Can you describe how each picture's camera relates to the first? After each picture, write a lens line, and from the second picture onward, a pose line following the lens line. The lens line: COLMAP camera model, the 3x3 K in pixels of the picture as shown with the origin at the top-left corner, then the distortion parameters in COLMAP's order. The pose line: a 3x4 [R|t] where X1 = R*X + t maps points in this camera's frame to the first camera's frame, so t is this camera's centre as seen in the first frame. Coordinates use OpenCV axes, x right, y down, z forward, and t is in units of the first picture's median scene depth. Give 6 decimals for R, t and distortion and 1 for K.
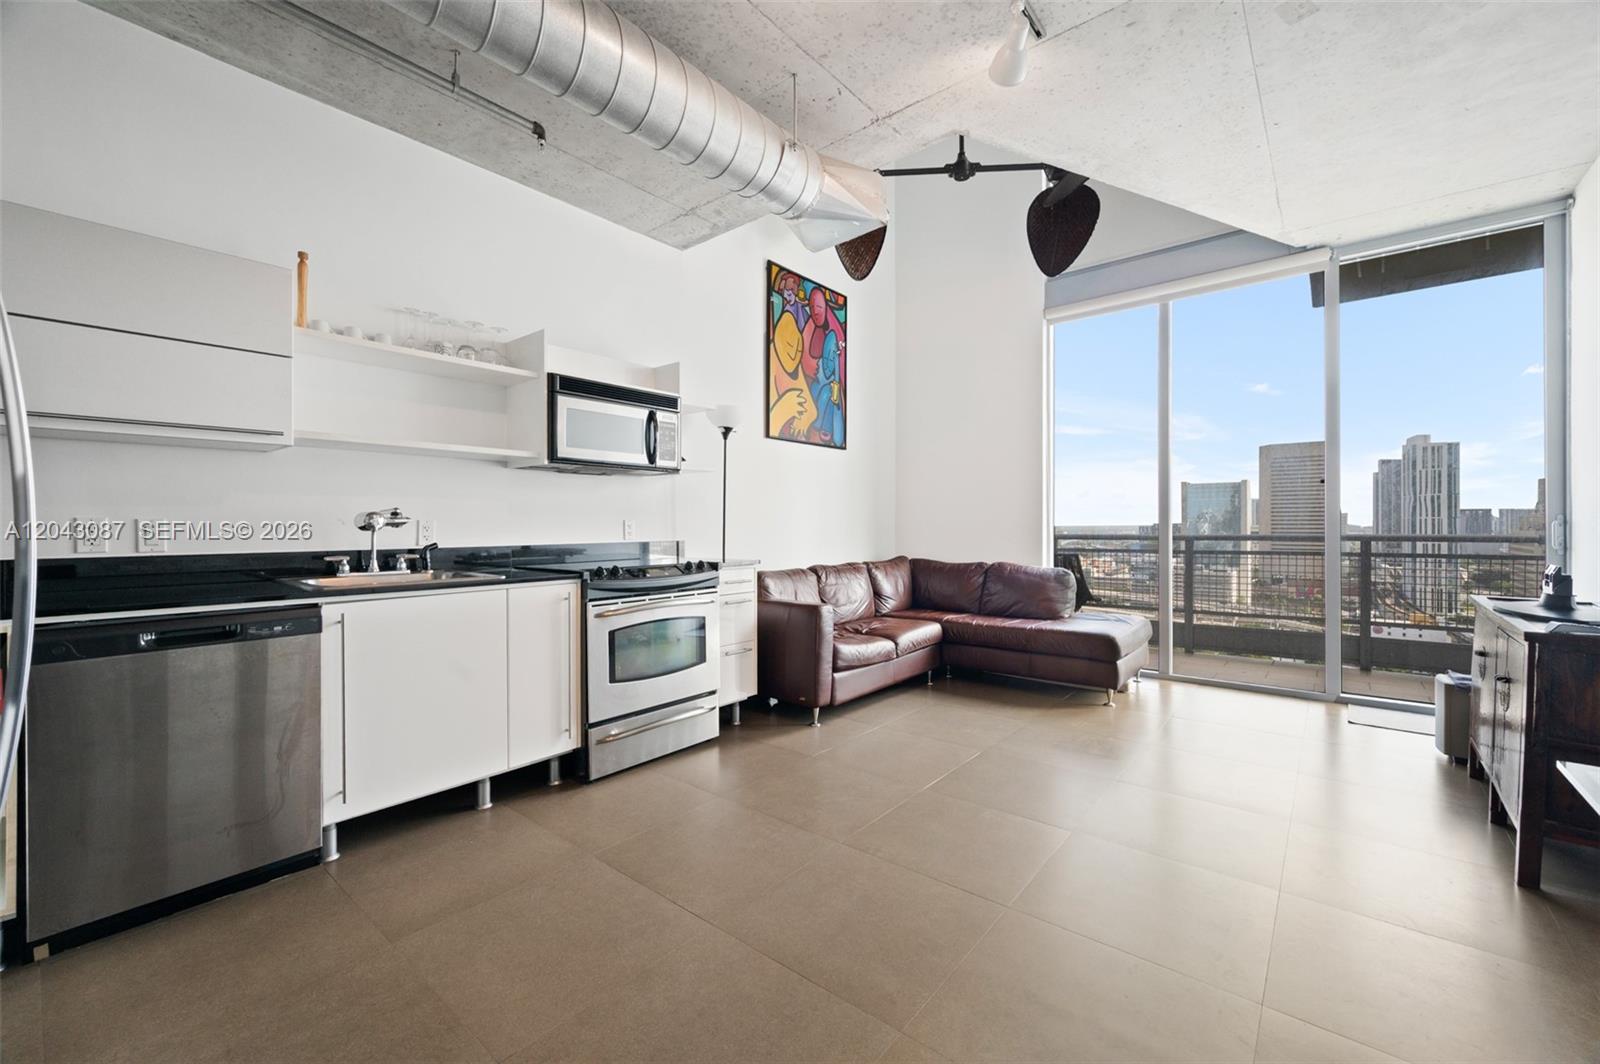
lens RADIAL K [[641.1, 0, 802.9], [0, 641.1, 526.1], [0, 0, 1]] dist [-0.000728, -0.000081]
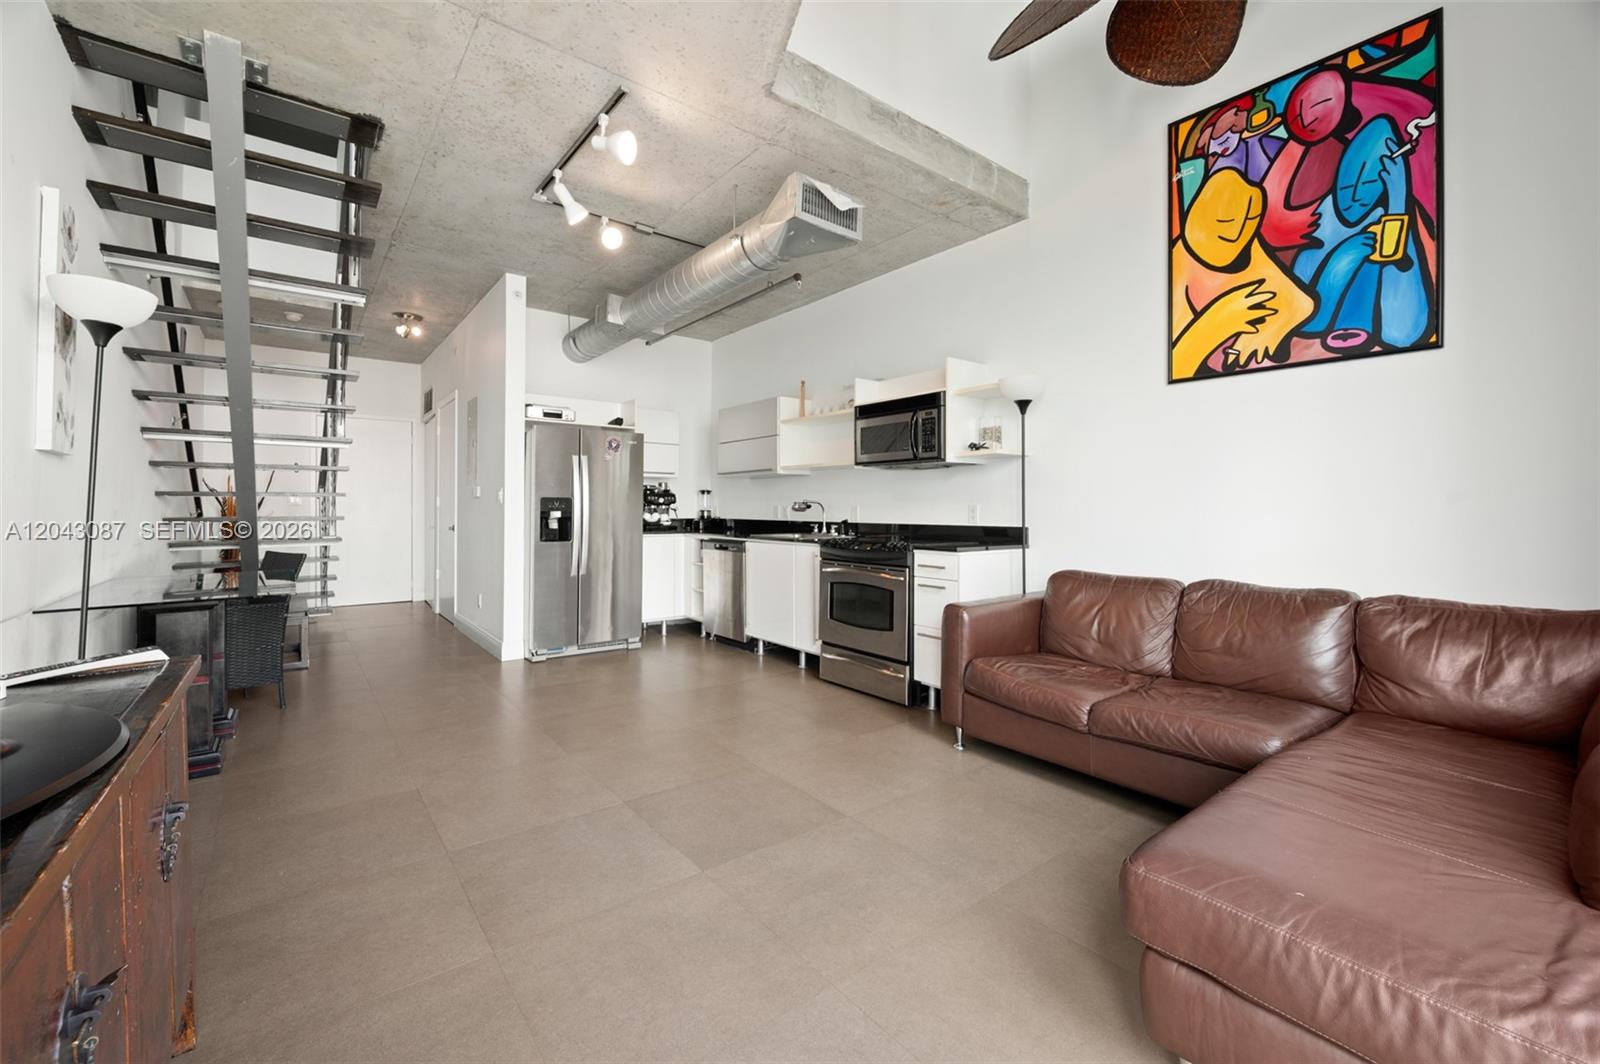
lens RADIAL K [[653.3, 0, 798.1], [0, 653.3, 503.8], [0, 0, 1]] dist [-0.001346, -0.000289]
pose [[-0.207501, -0.004451, -0.978225, 0.667954], [-0.003874, 0.999986, -0.003728, -0.004965], [0.978227, 0.003016, -0.207515, 0.712203]]
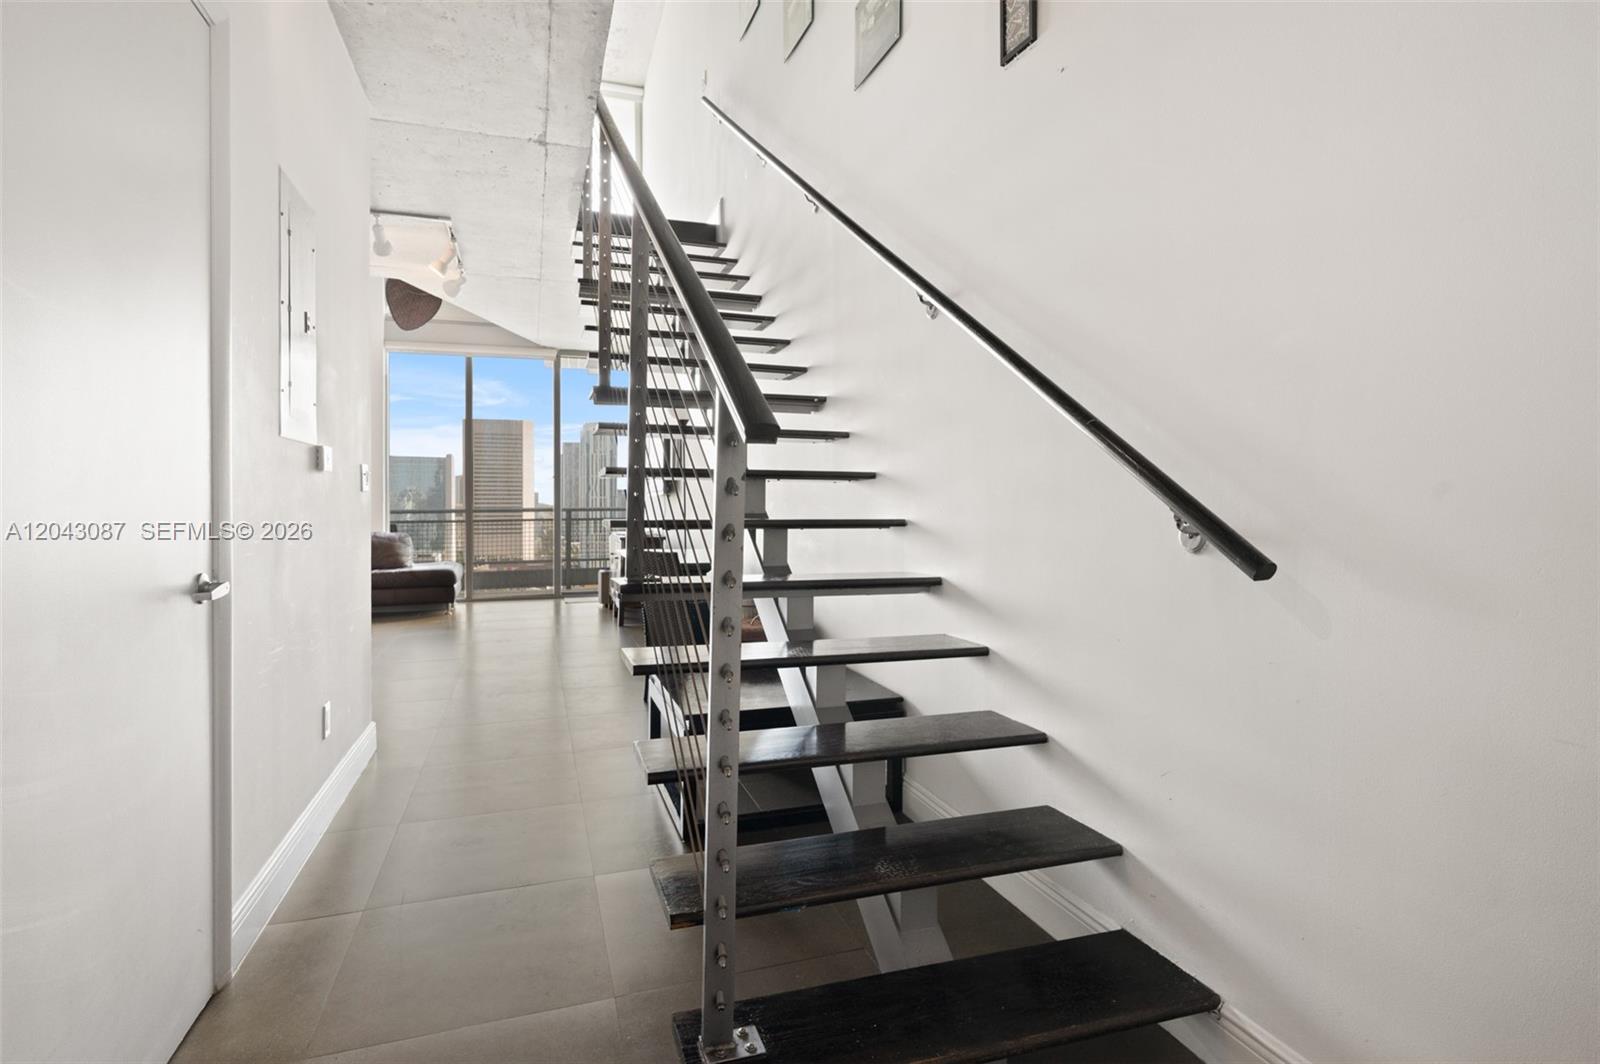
lens RADIAL K [[782.9, 0, 799.4], [0, 782.9, 504.6], [0, 0, 1]] dist [-0.000145, -0.000033]
pose [[0.518675, -0.000535, 0.854971, -0.583606], [0.001022, 0.999999, 0.000006, 0.005787], [-0.854971, 0.000871, 0.518676, -0.602824]]
